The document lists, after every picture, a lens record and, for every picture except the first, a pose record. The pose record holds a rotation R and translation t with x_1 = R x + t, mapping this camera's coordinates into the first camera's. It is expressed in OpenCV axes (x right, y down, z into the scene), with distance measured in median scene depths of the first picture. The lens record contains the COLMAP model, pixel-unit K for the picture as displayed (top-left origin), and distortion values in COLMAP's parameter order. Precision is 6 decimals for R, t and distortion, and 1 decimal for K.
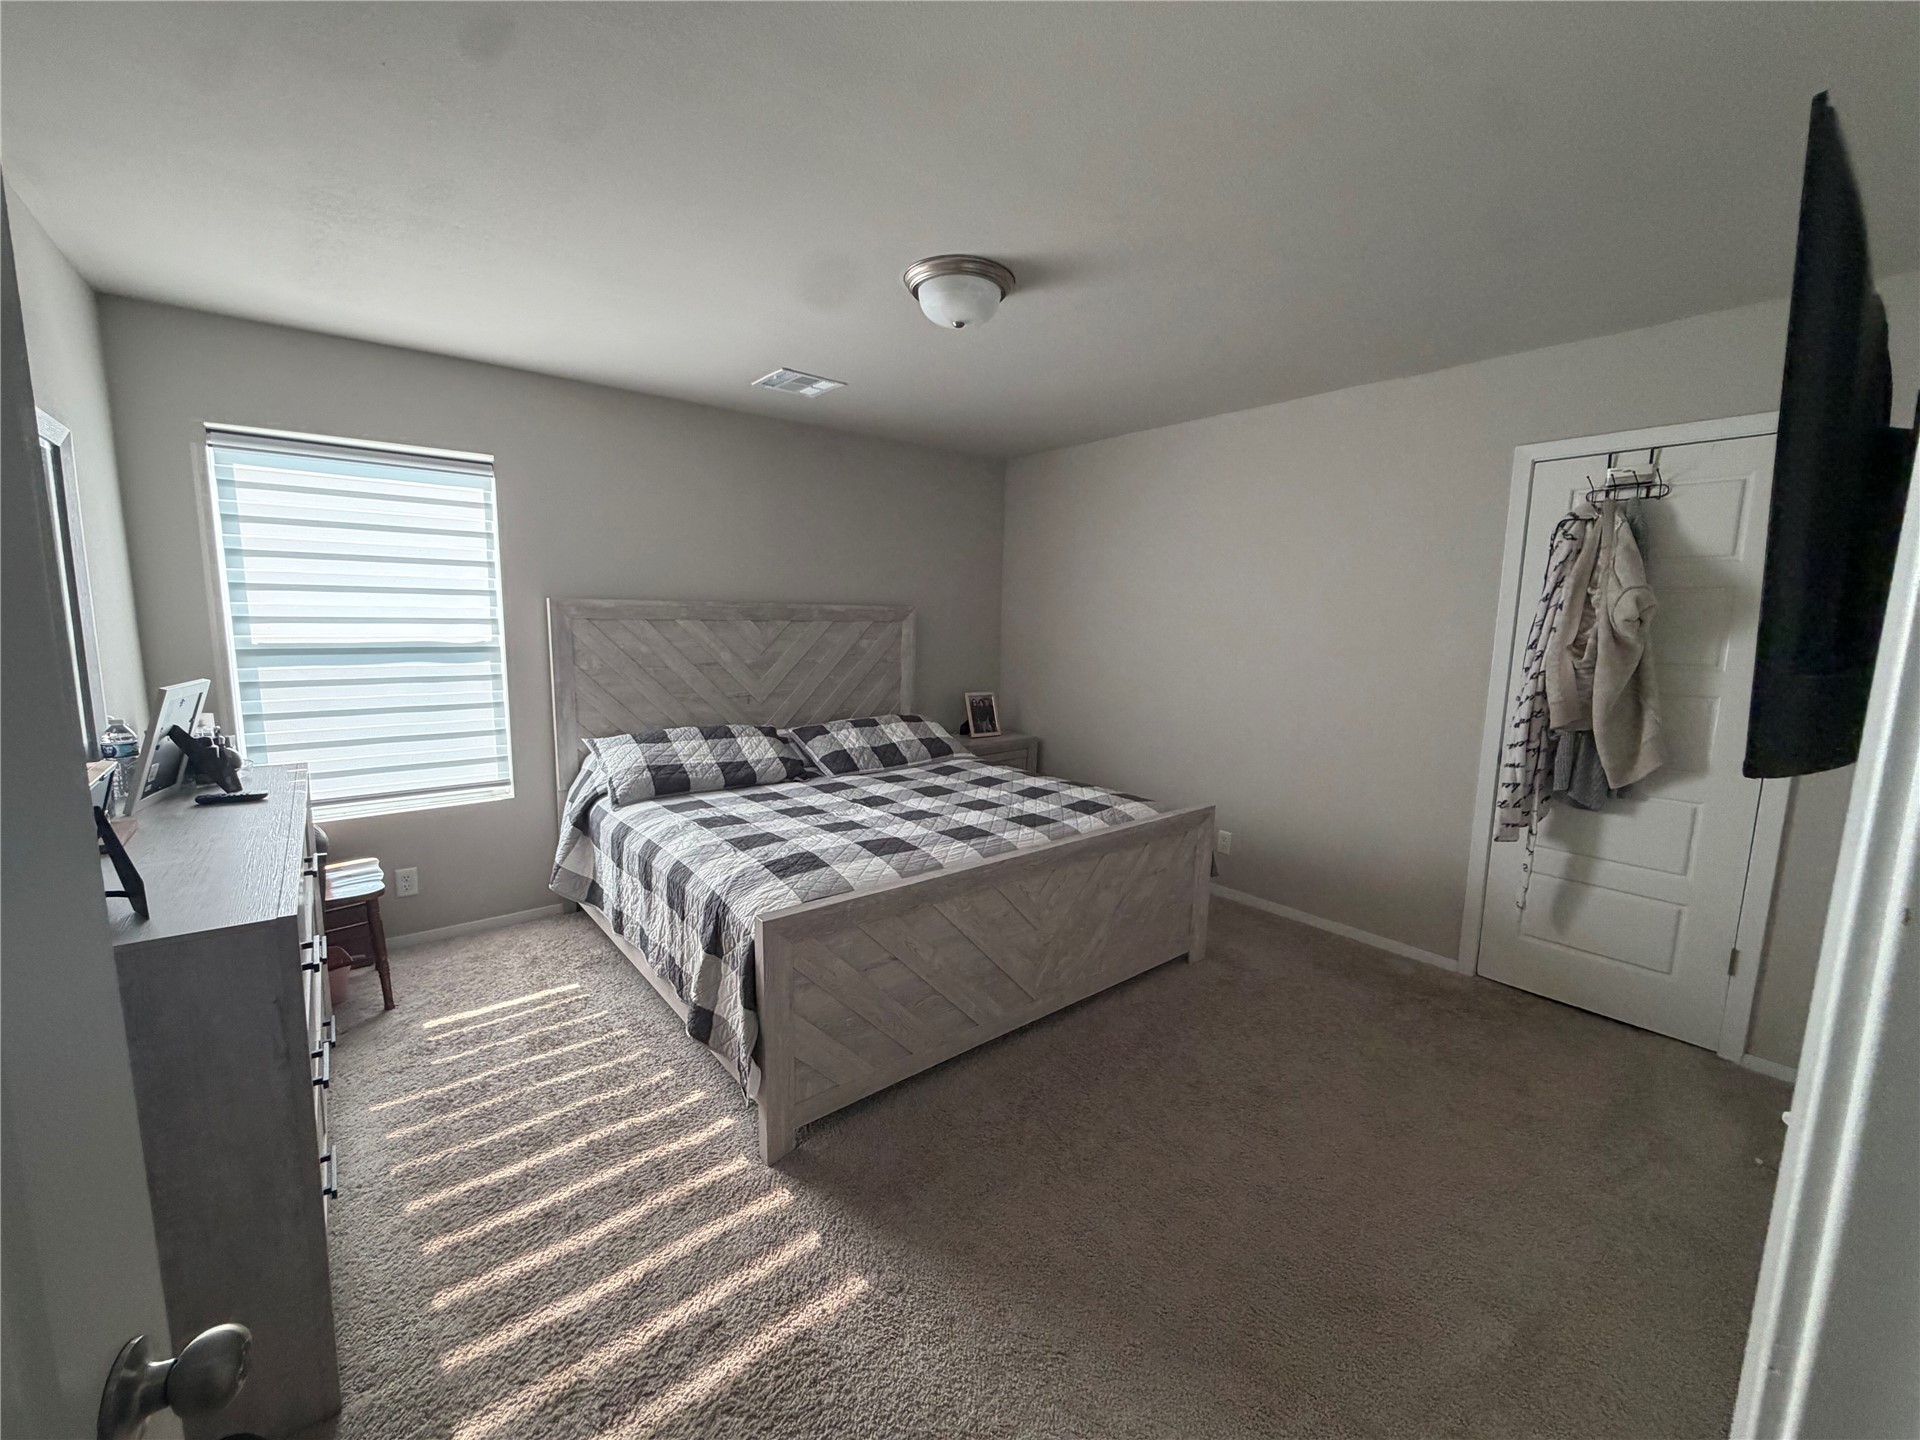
lens RADIAL K [[765.1, 0, 960.0], [0, 765.1, 721.8], [0, 0, 1]] dist [-0.001053, -0.000672]
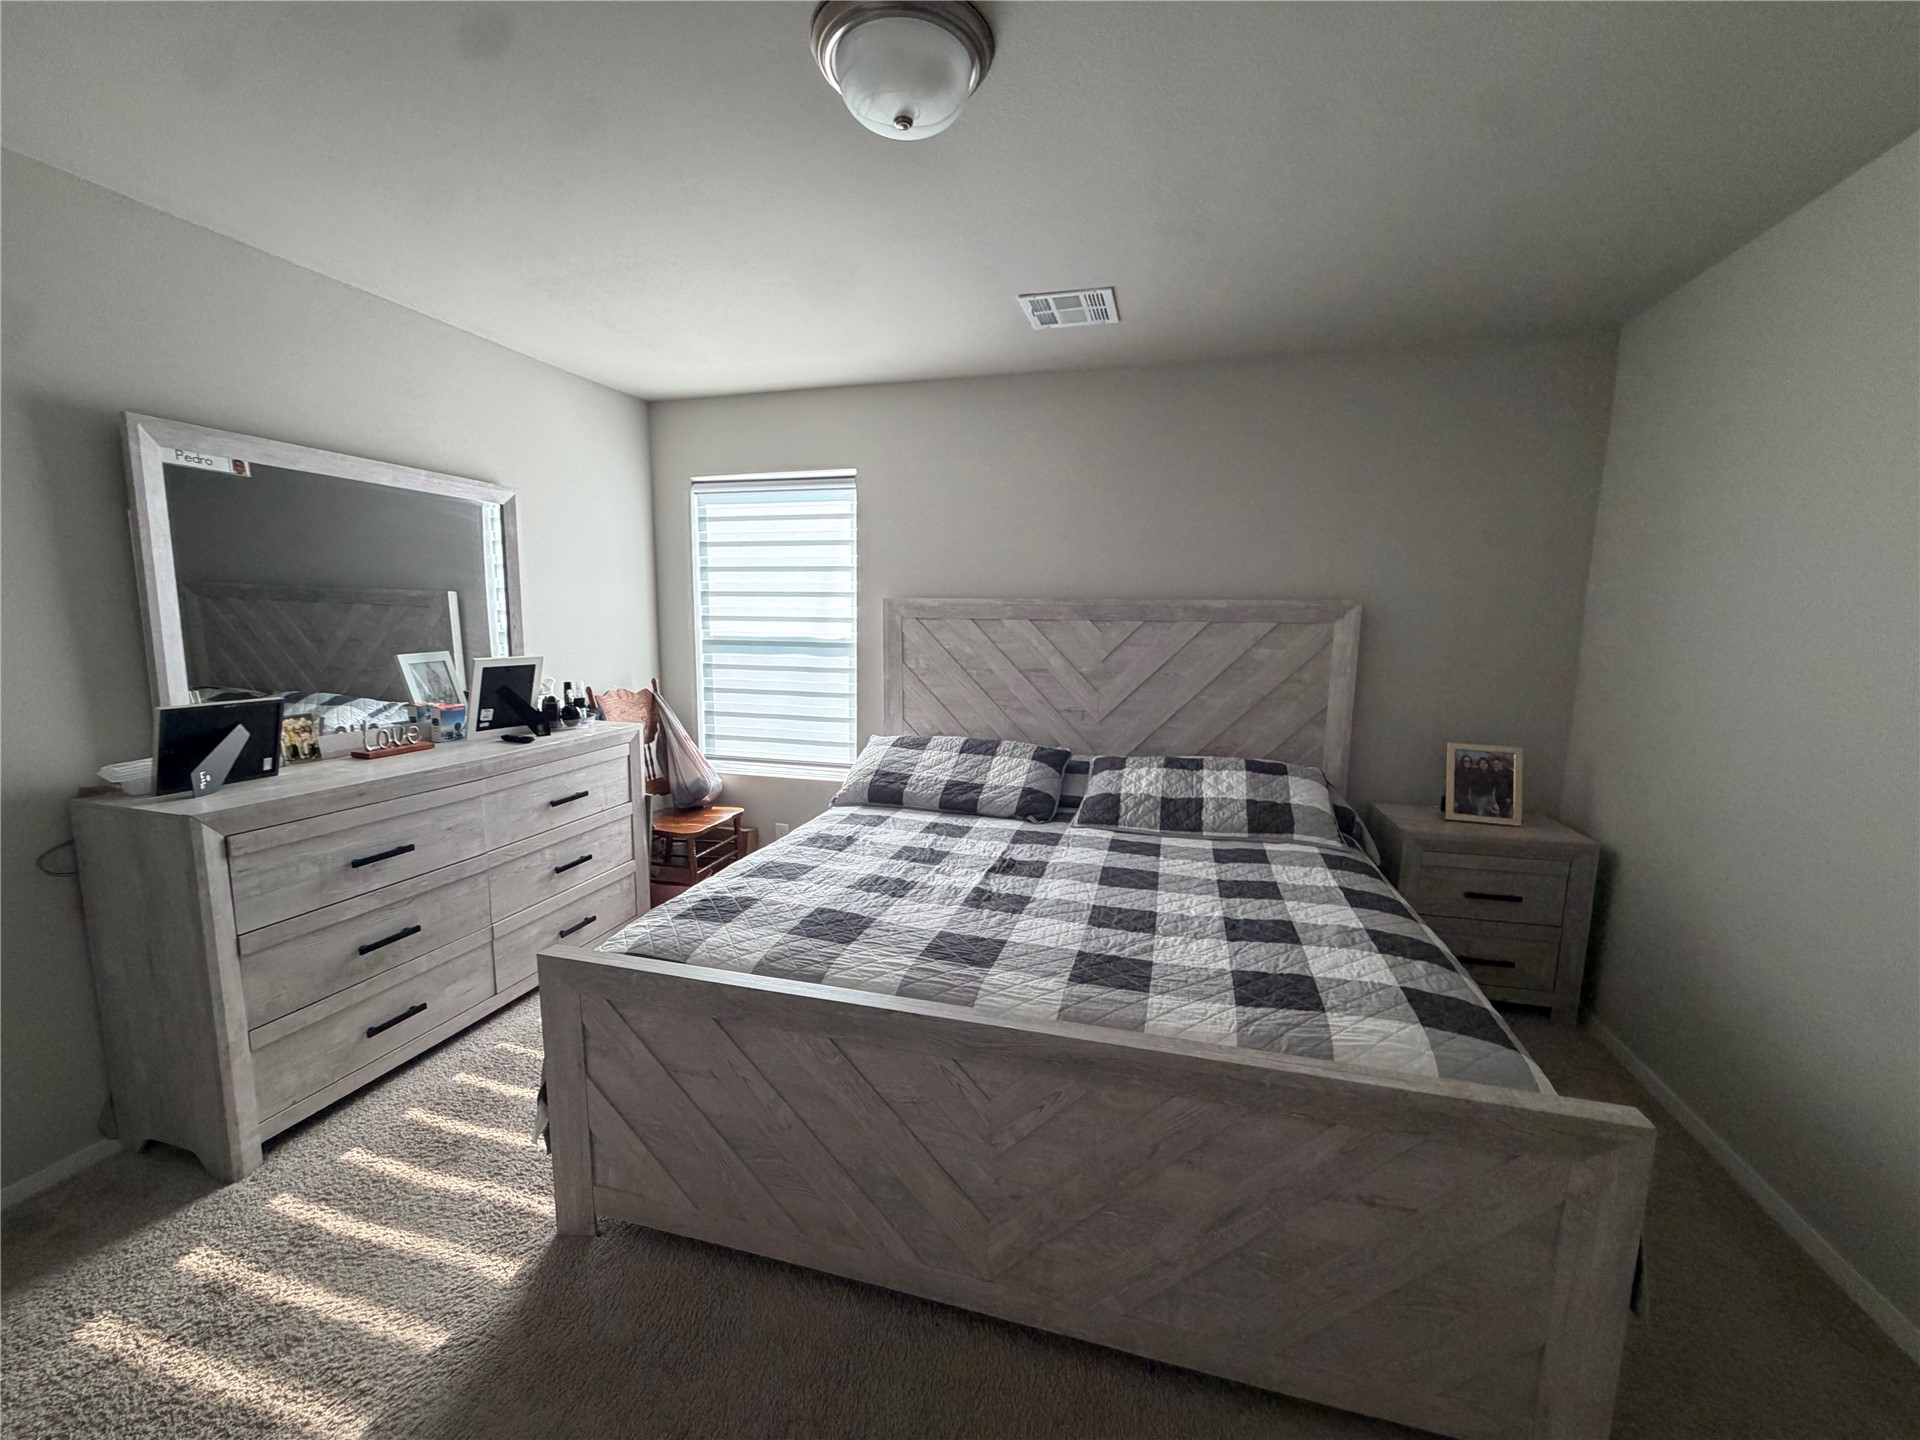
lens RADIAL K [[765.1, 0, 961.0], [0, 765.1, 728.2], [0, 0, 1]] dist [-0.001053, -0.000672]
pose [[0.575430, 0.109792, -0.810448, 0.411332], [-0.115467, 0.991929, 0.052394, -0.055442], [0.809659, 0.063430, 0.583463, 0.516186]]
